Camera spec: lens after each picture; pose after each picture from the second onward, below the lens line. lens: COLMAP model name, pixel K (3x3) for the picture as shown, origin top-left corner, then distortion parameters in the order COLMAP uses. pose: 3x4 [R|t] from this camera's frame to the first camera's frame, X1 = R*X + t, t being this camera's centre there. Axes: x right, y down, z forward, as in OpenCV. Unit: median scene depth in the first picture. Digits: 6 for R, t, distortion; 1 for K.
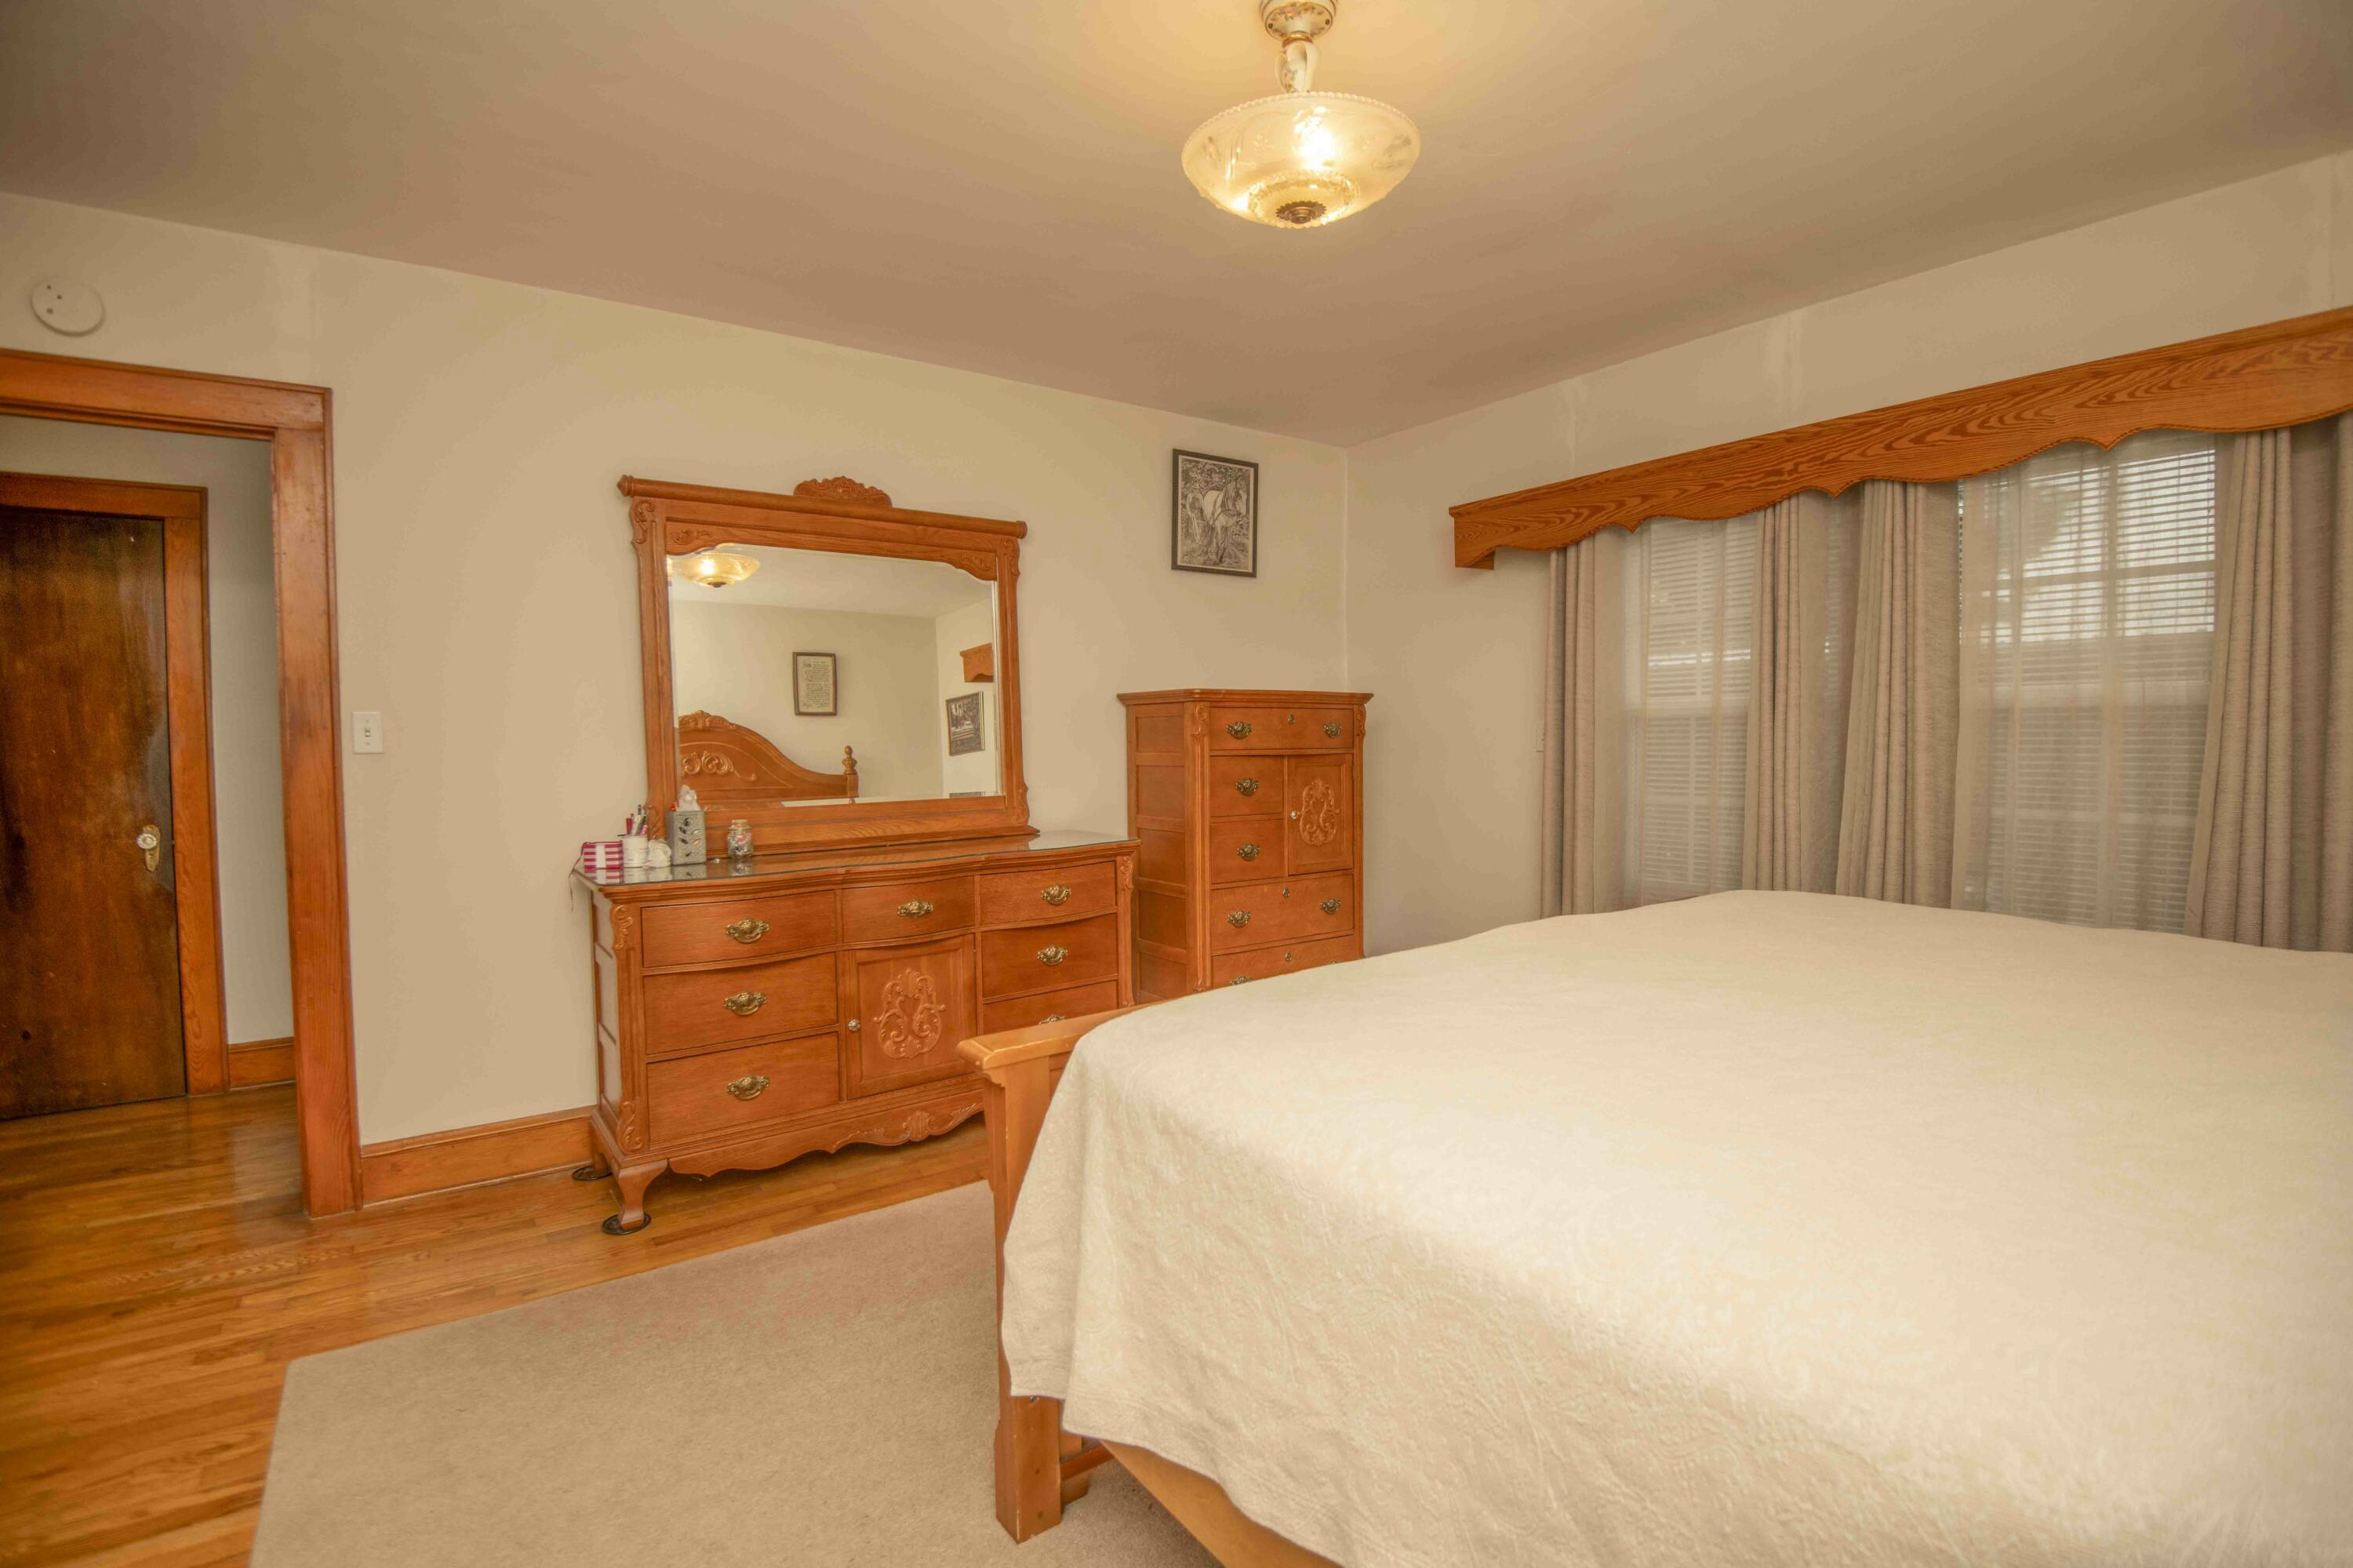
lens RADIAL K [[1081.8, 0, 1182.5], [0, 1081.8, 765.6], [0, 0, 1]] dist [0.000819, 0.000121]
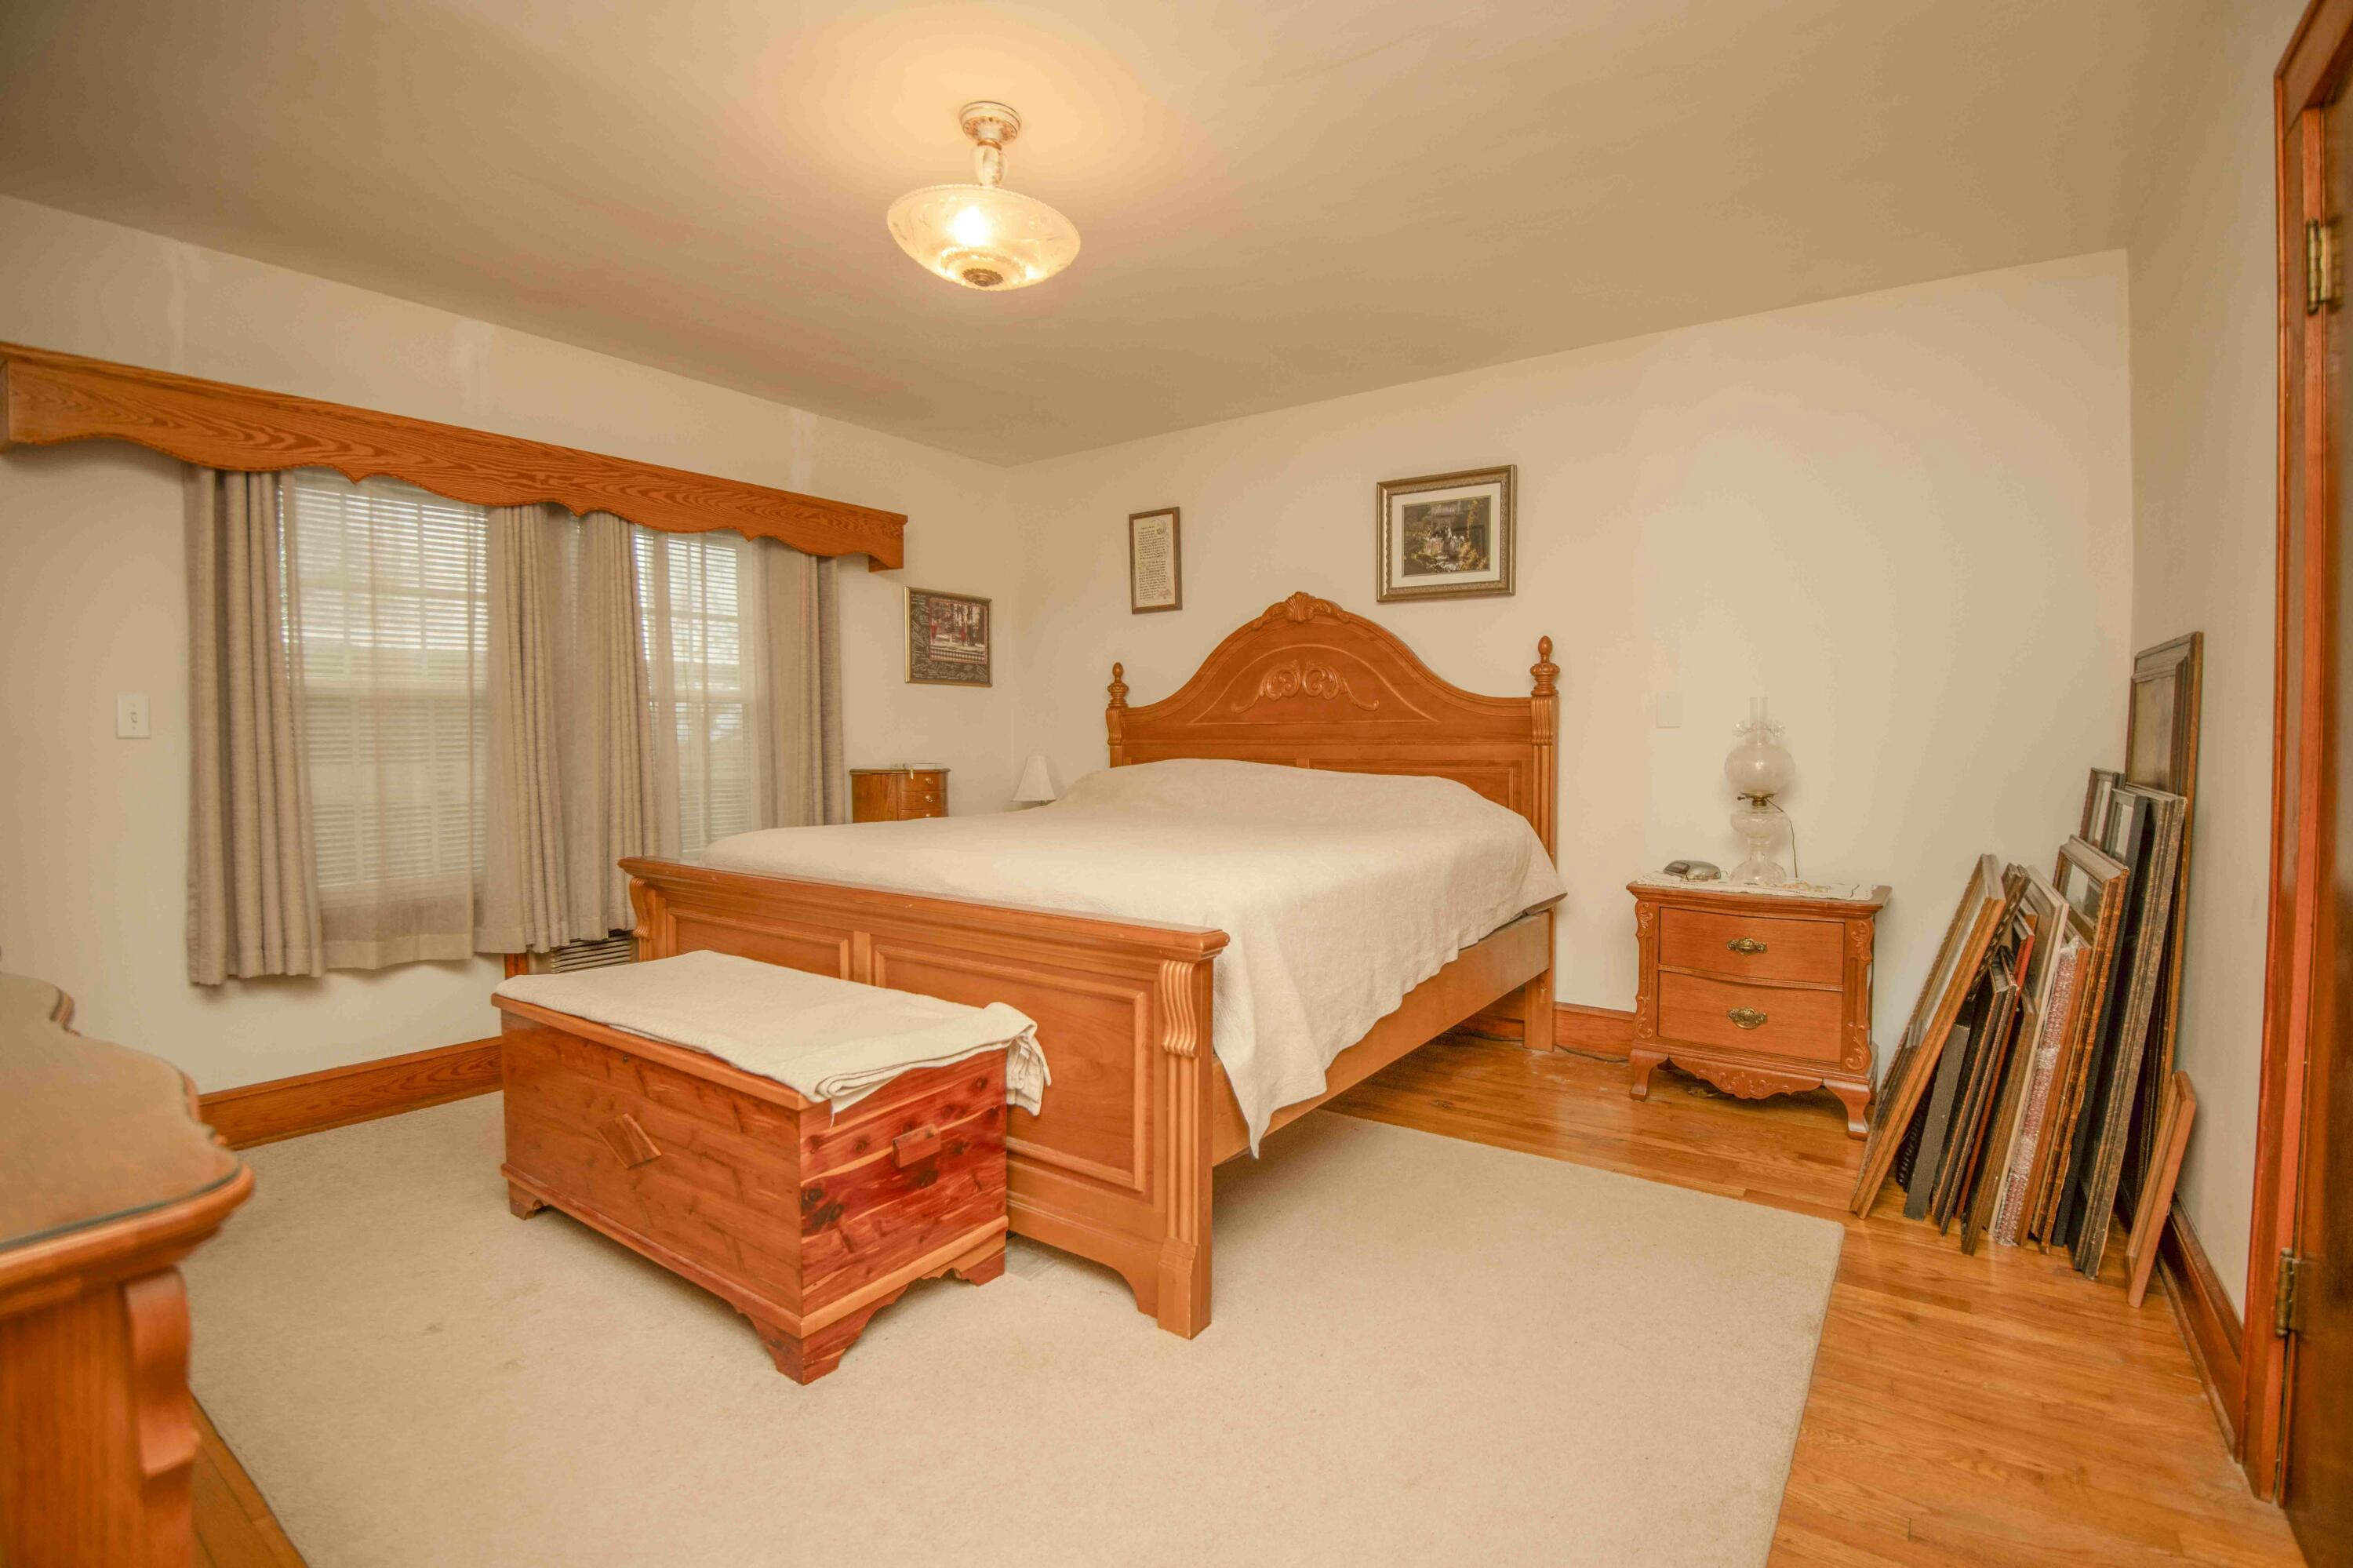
lens RADIAL K [[1081.8, 0, 1182.5], [0, 1081.8, 765.6], [0, 0, 1]] dist [0.000819, 0.000121]
pose [[-0.318908, -0.022931, 0.947508, -0.699905], [0.038285, 0.998580, 0.037053, 0.004437], [-0.947012, 0.048091, -0.317577, 0.732942]]
